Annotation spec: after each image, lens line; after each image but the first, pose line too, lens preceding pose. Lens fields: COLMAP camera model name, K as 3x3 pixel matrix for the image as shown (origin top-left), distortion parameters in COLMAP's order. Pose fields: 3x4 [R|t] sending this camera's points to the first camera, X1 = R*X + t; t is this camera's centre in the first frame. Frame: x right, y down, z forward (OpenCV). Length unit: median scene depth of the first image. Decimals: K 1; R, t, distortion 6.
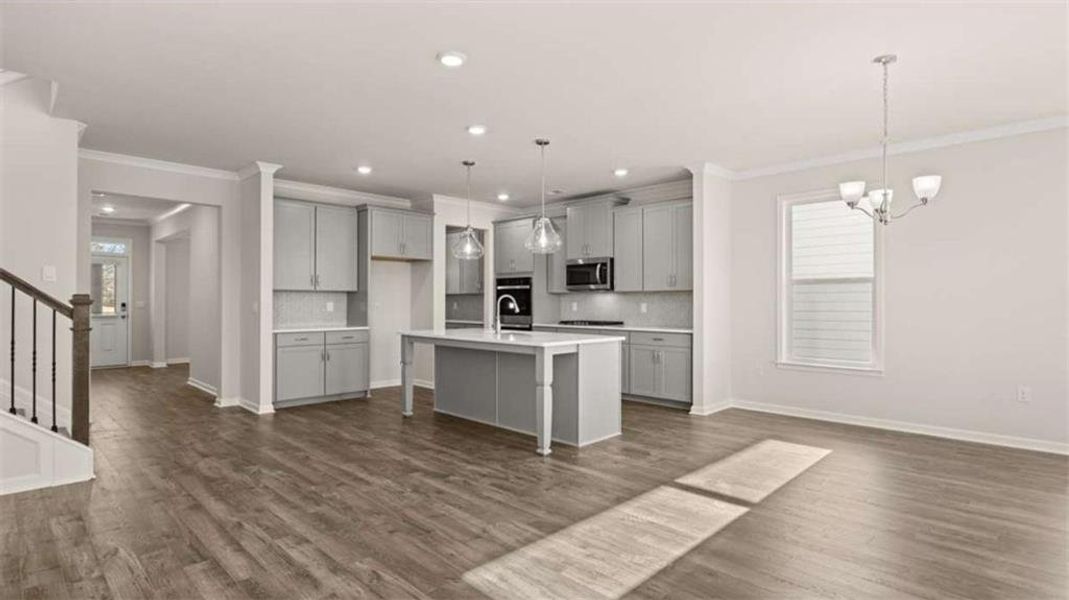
lens RADIAL K [[535.2, 0, 532.0], [0, 535.2, 300.7], [0, 0, 1]] dist [0.000558, 0.000092]
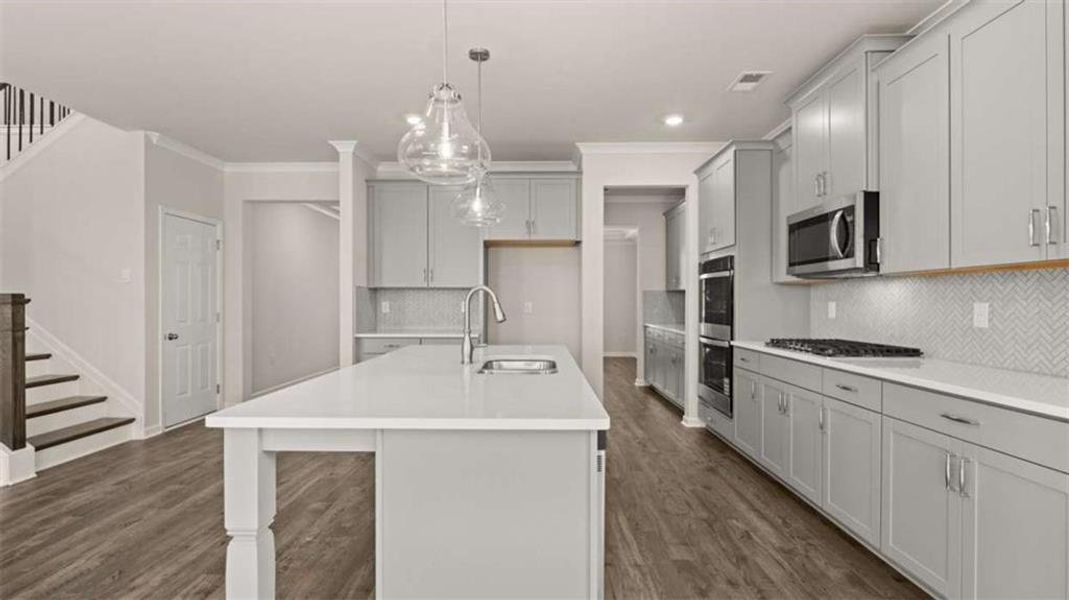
lens RADIAL K [[489.4, 0, 529.1], [0, 489.4, 302.3], [0, 0, 1]] dist [-0.002346, 0.000076]
pose [[0.693291, 0.000638, -0.720658, 0.270804], [0.002760, 0.999990, 0.003541, 0.002362], [0.720653, -0.004444, 0.693282, 0.633421]]
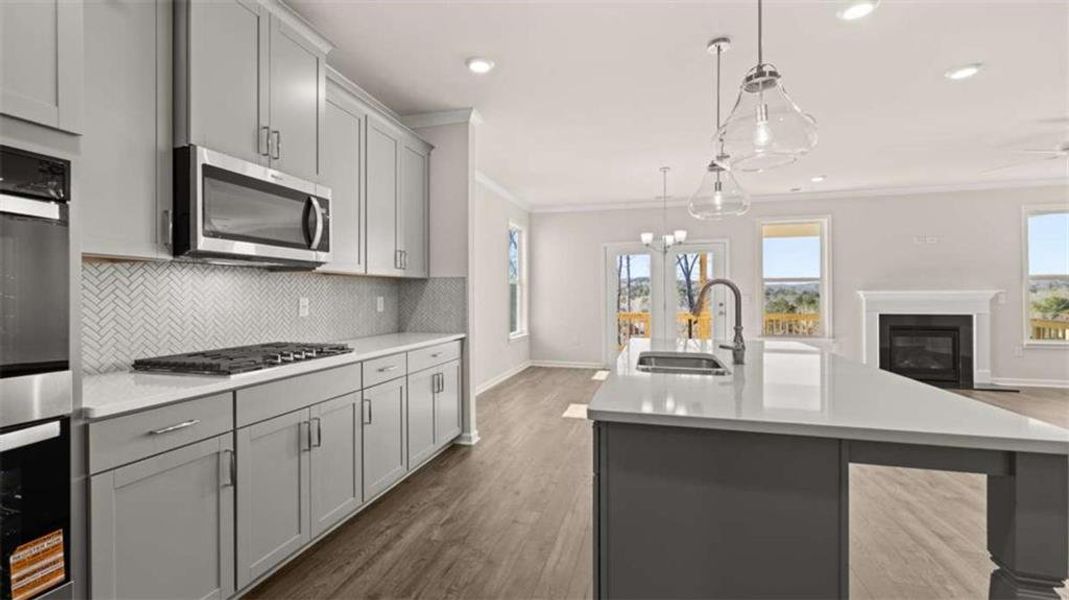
lens RADIAL K [[448.7, 0, 531.3], [0, 448.7, 299.9], [0, 0, 1]] dist [-0.002194, -0.000254]
pose [[-0.486288, -0.006295, 0.873776, -0.273224], [-0.000262, 0.999975, 0.007059, 0.004204], [-0.873799, 0.003204, -0.486278, 1.175501]]
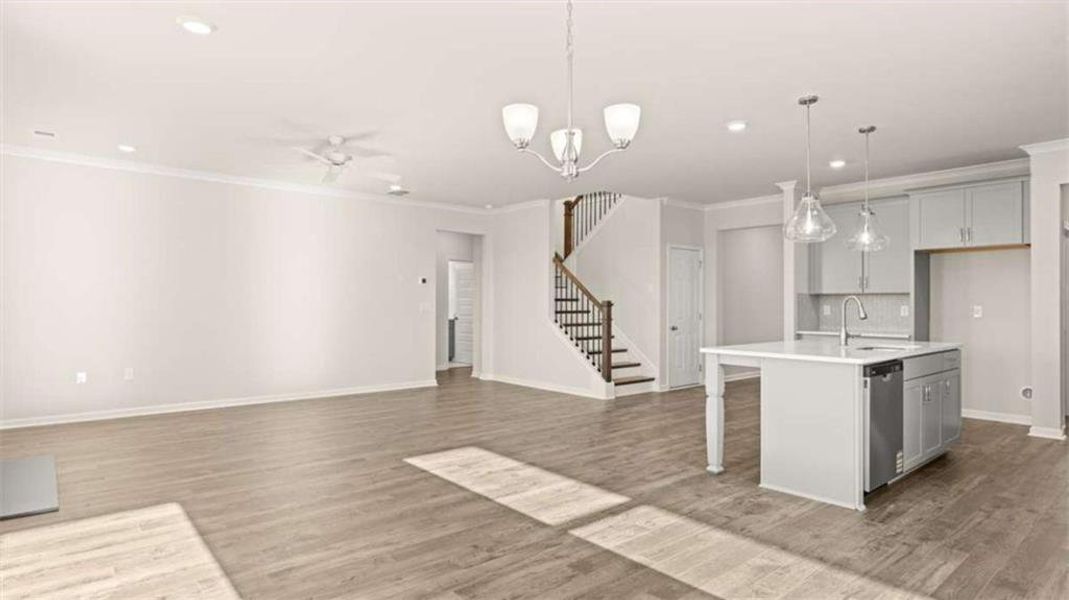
lens RADIAL K [[579.7, 0, 529.5], [0, 579.7, 300.4], [0, 0, 1]] dist [-0.000962, -0.000045]
pose [[-0.082482, -0.007372, -0.996565, 0.721526], [0.000542, 0.999972, -0.007442, 0.001344], [0.996592, -0.001154, -0.082476, 0.534922]]
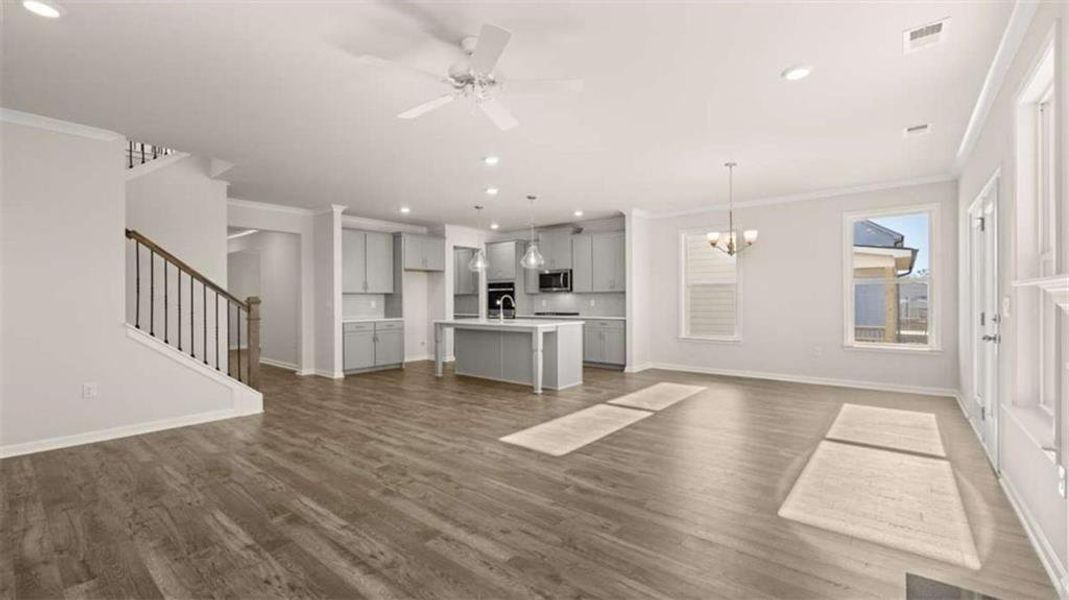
lens RADIAL K [[448.7, 0, 531.3], [0, 448.7, 299.9], [0, 0, 1]] dist [-0.002194, -0.000254]
pose [[0.995551, -0.006795, 0.093974, -0.085882], [0.006593, 0.999975, 0.002468, -0.000483], [-0.093989, -0.001838, 0.995572, -0.244475]]
